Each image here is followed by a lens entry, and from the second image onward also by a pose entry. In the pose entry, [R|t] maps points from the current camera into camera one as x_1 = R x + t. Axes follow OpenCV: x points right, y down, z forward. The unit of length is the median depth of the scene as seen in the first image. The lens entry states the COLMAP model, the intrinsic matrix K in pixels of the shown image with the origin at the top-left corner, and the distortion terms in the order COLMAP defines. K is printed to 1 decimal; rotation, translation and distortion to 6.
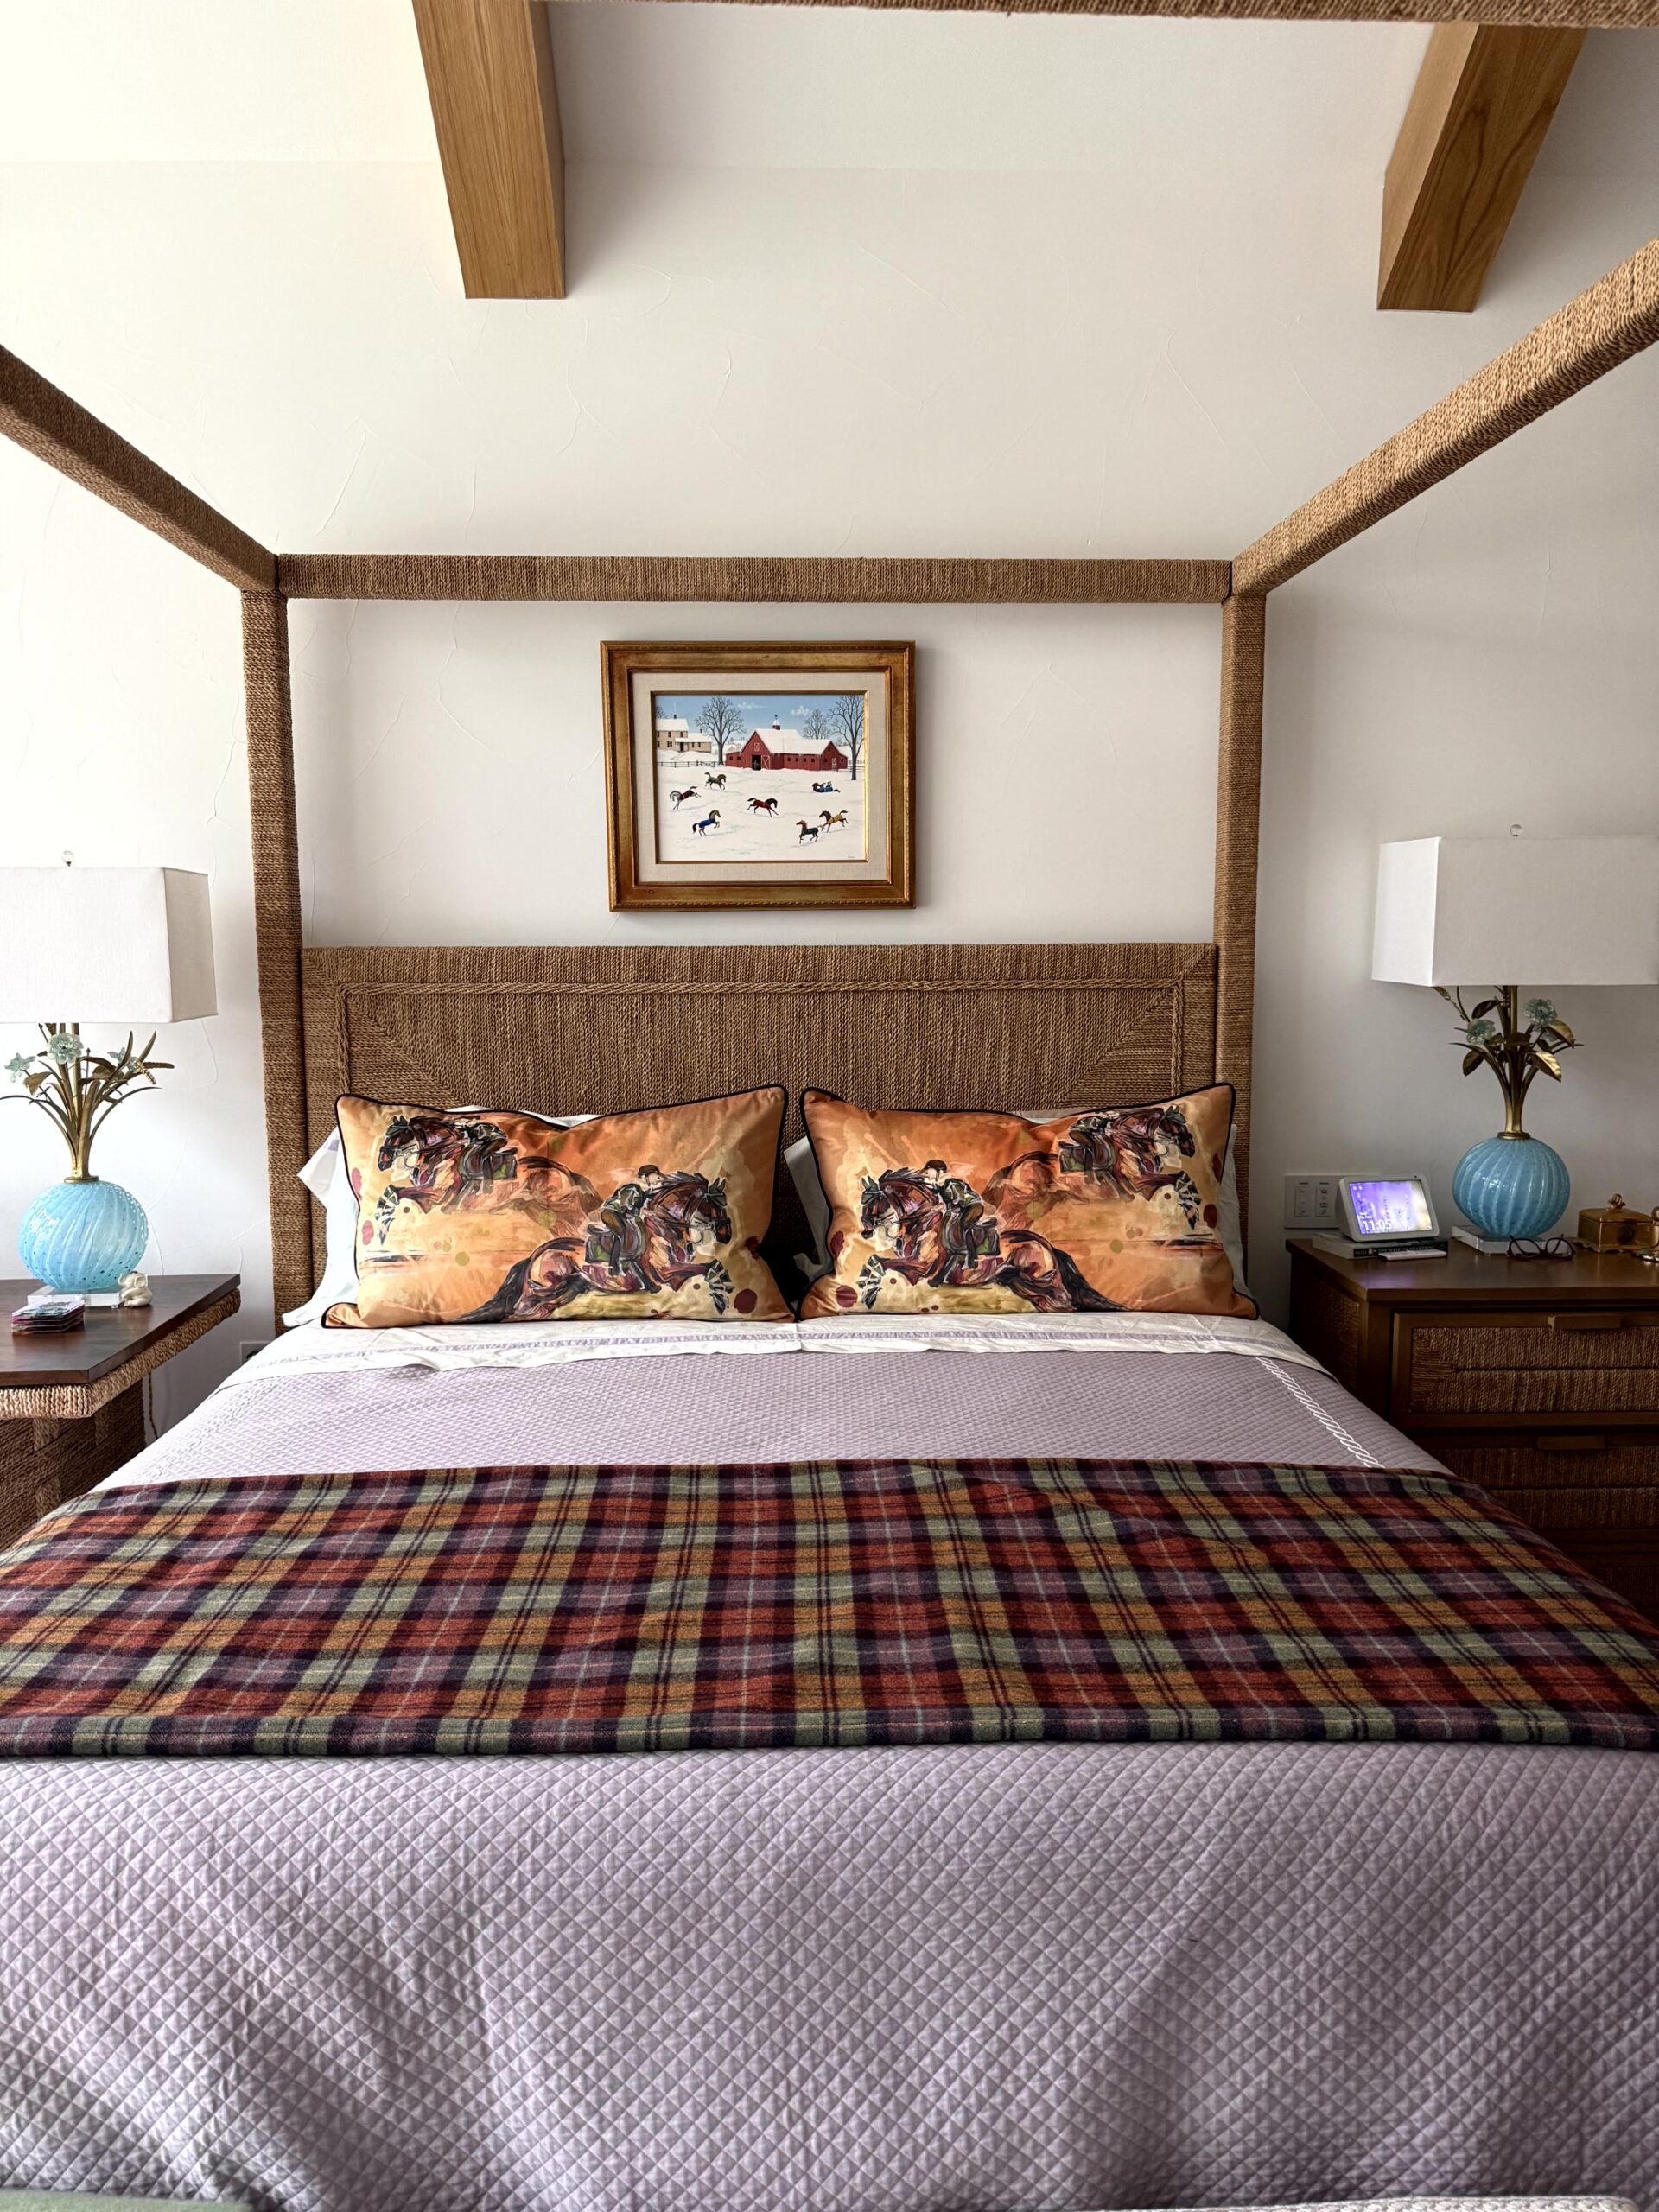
lens RADIAL K [[1574.8, 0, 857.5], [0, 1574.8, 1106.4], [0, 0, 1]] dist [0.097708, -0.183788]
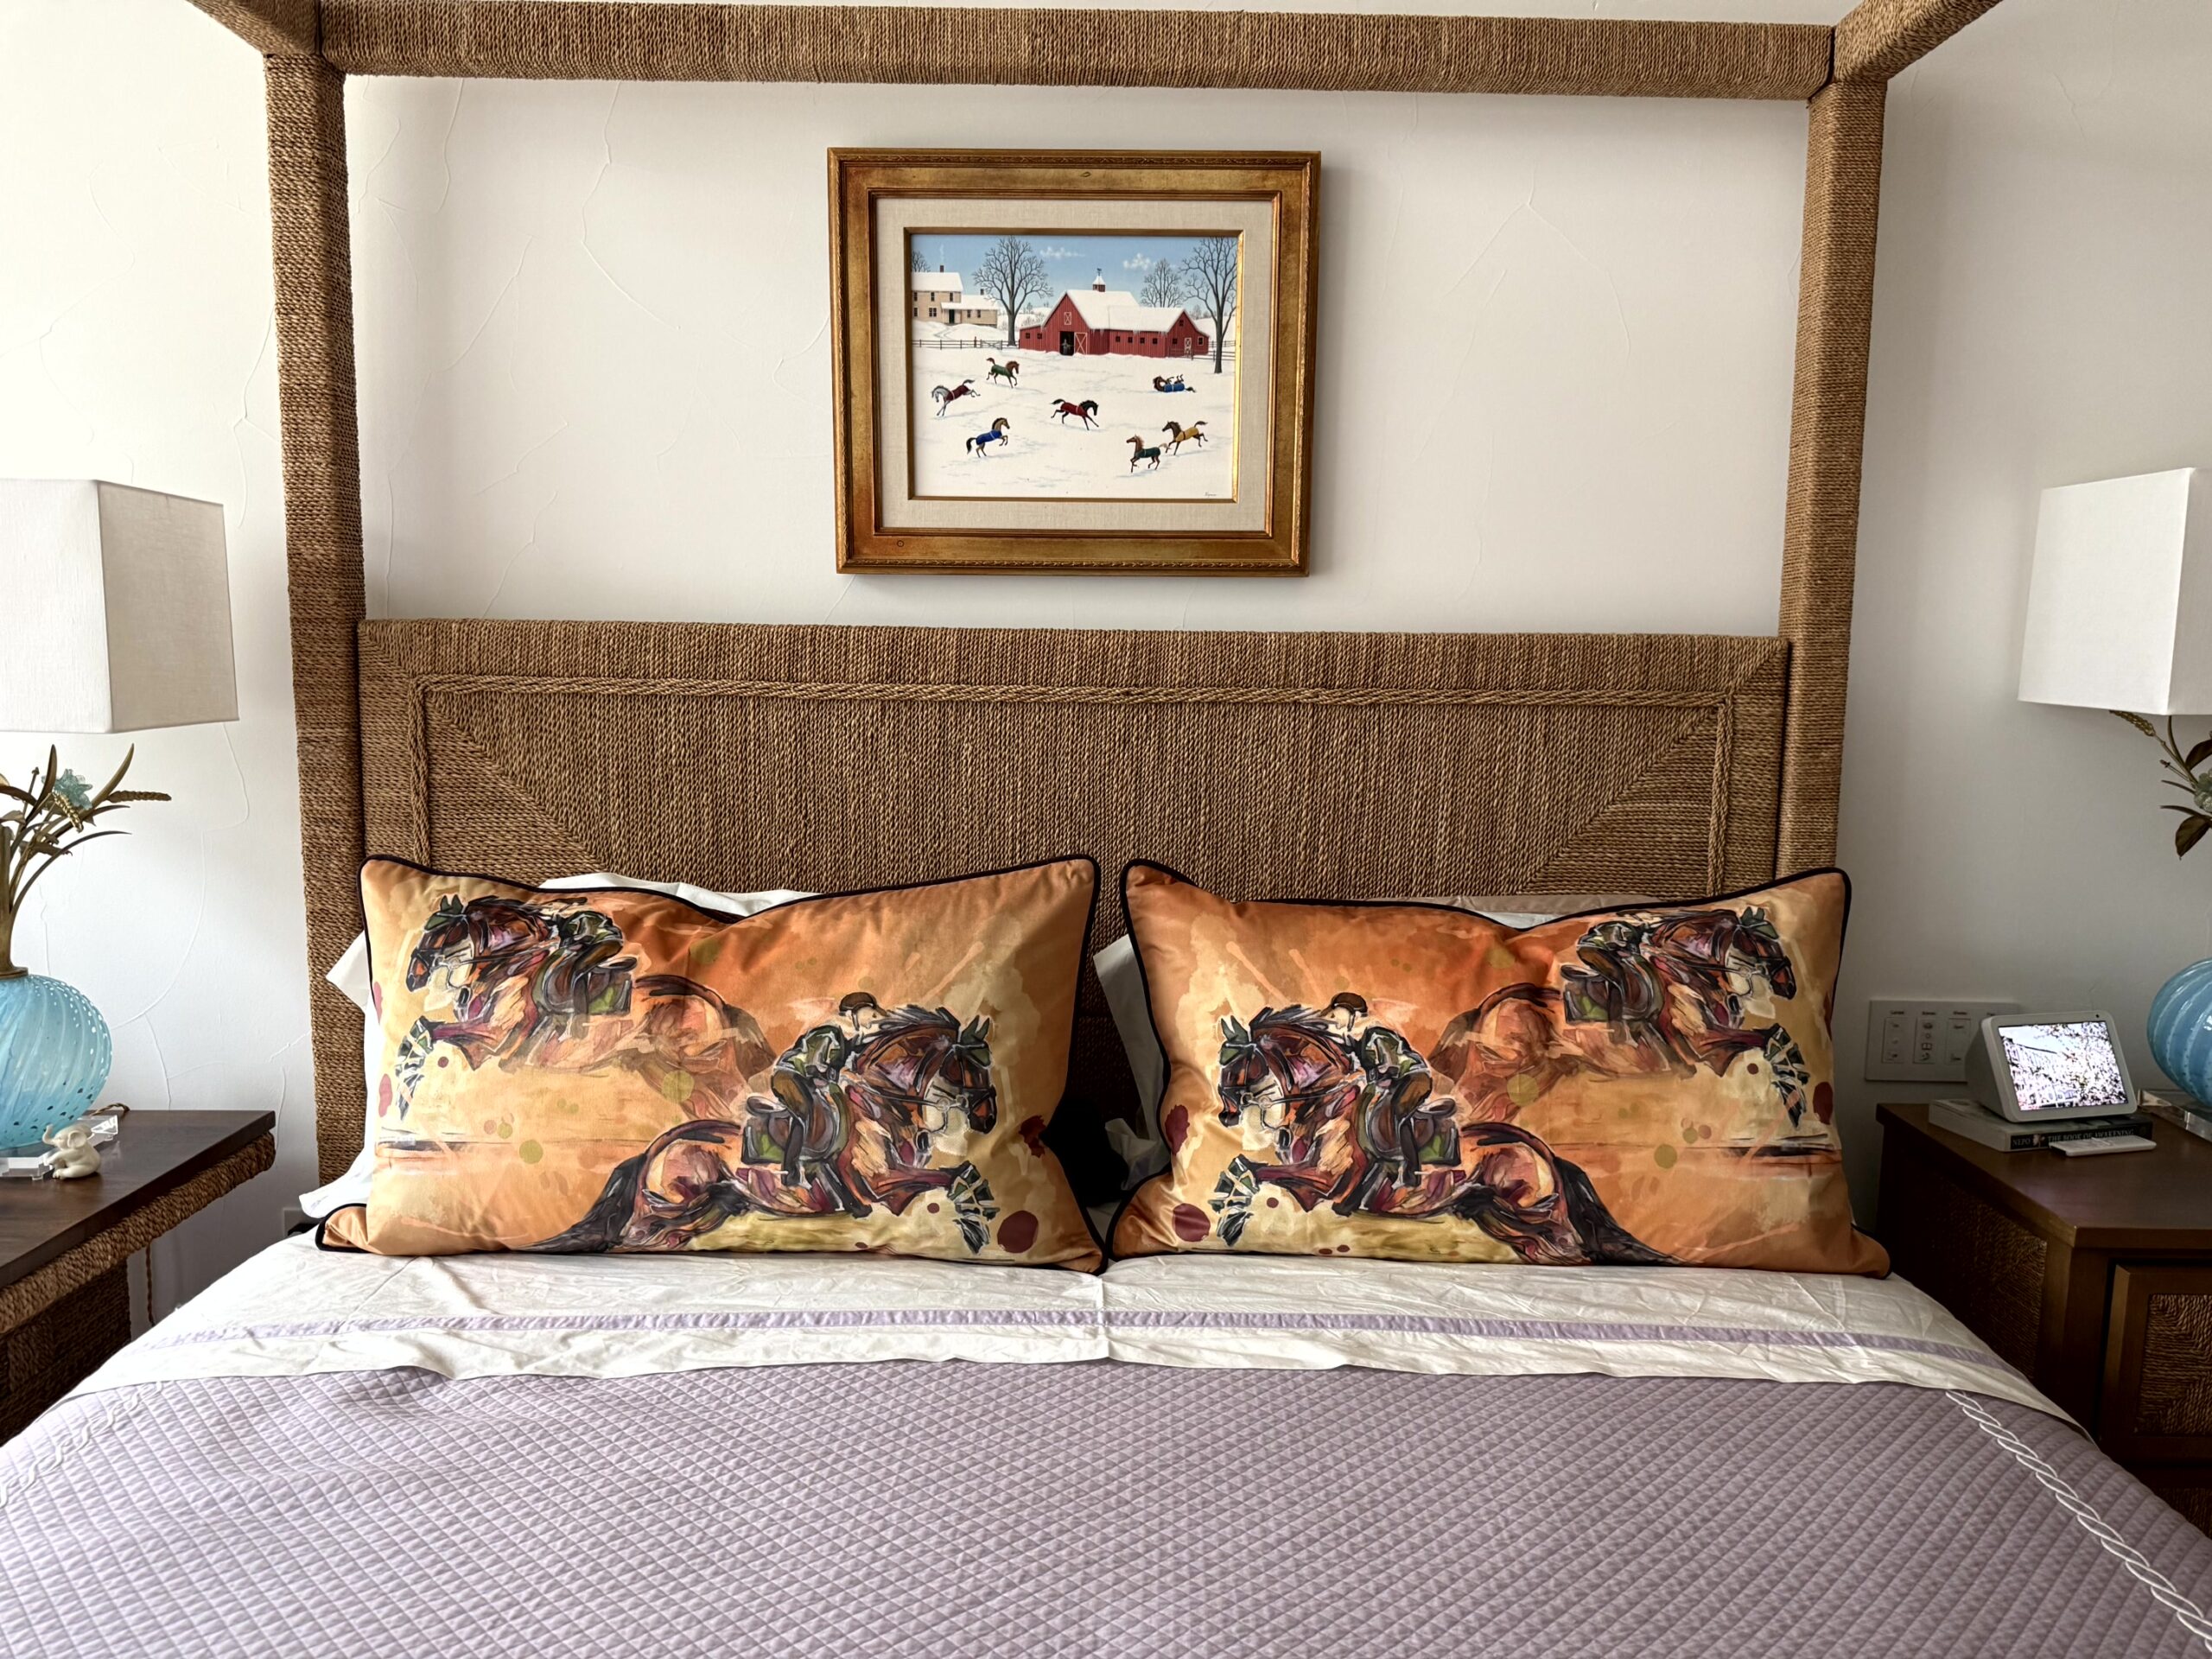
lens RADIAL K [[1574.8, 0, 1106.0], [0, 1574.8, 829.5], [0, 0, 1]] dist [0.097708, -0.183788]
pose [[0.998372, 0.023917, -0.051788, -0.010458], [-0.023483, 0.999684, 0.008980, -0.027473], [0.051986, -0.007749, 0.998618, 0.372969]]
